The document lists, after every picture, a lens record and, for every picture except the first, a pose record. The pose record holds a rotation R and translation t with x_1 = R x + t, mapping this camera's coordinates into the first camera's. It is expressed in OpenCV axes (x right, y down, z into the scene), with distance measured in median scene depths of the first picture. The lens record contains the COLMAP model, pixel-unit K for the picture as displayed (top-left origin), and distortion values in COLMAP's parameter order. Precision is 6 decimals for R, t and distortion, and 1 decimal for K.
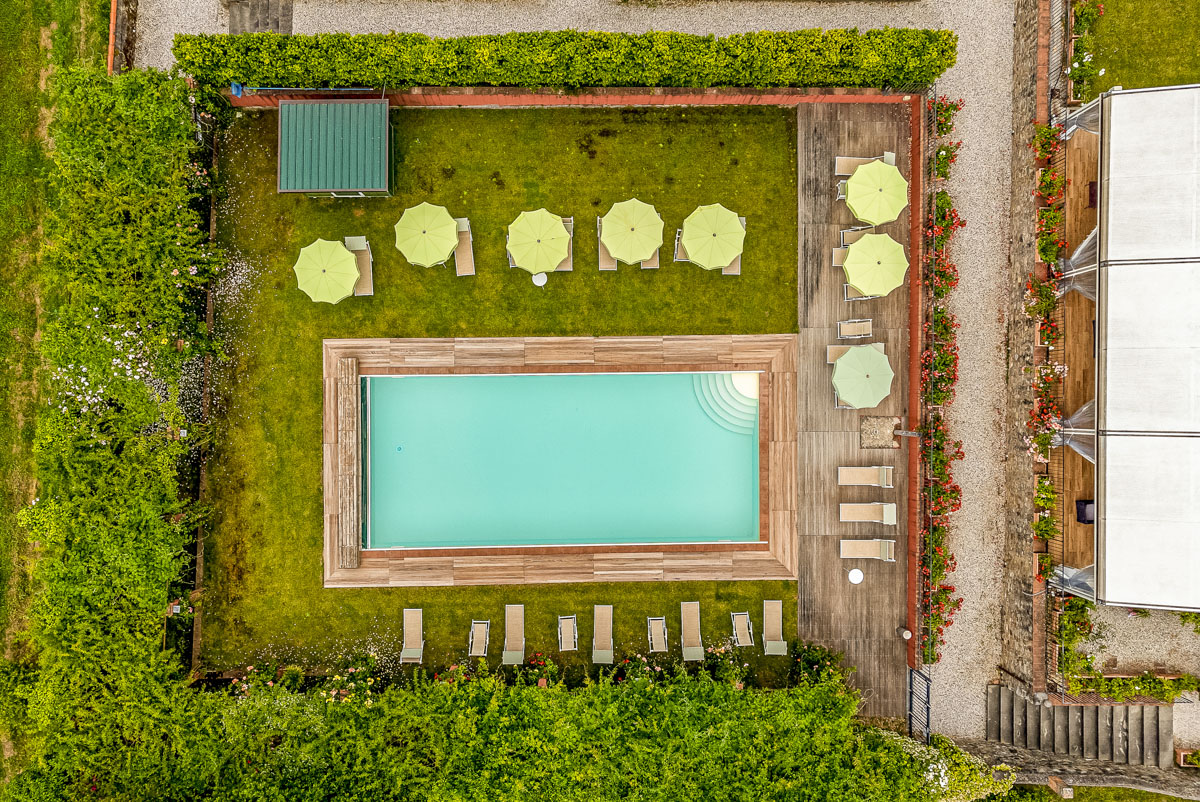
lens RADIAL K [[898.1, 0, 600.0], [0, 898.1, 401.0], [0, 0, 1]] dist [-0.027384, 0.062326]
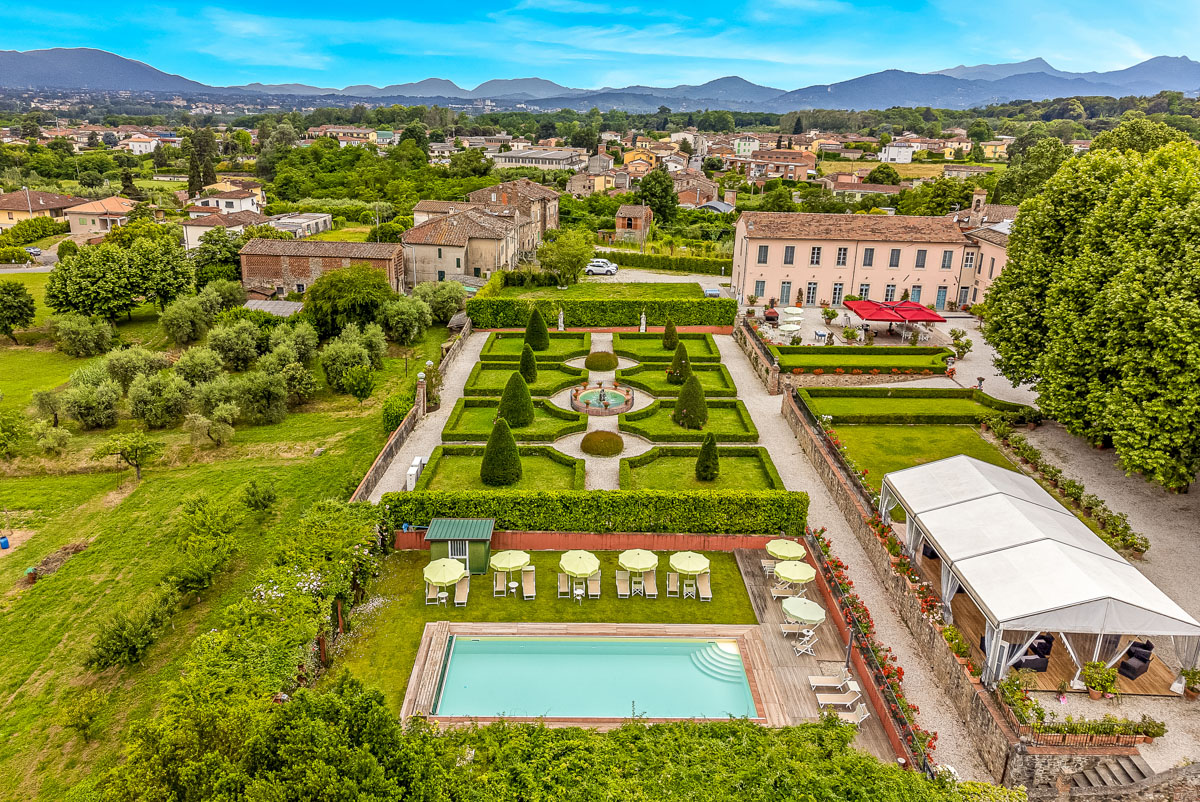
lens RADIAL K [[883.7, 0, 600.3], [0, 883.7, 420.5], [0, 0, 1]] dist [0.034979, -0.005218]
pose [[0.999901, -0.002741, 0.013779, -0.052001], [0.013881, 0.344040, -0.938852, 1.196400], [-0.002167, 0.938951, 0.344044, 0.220116]]
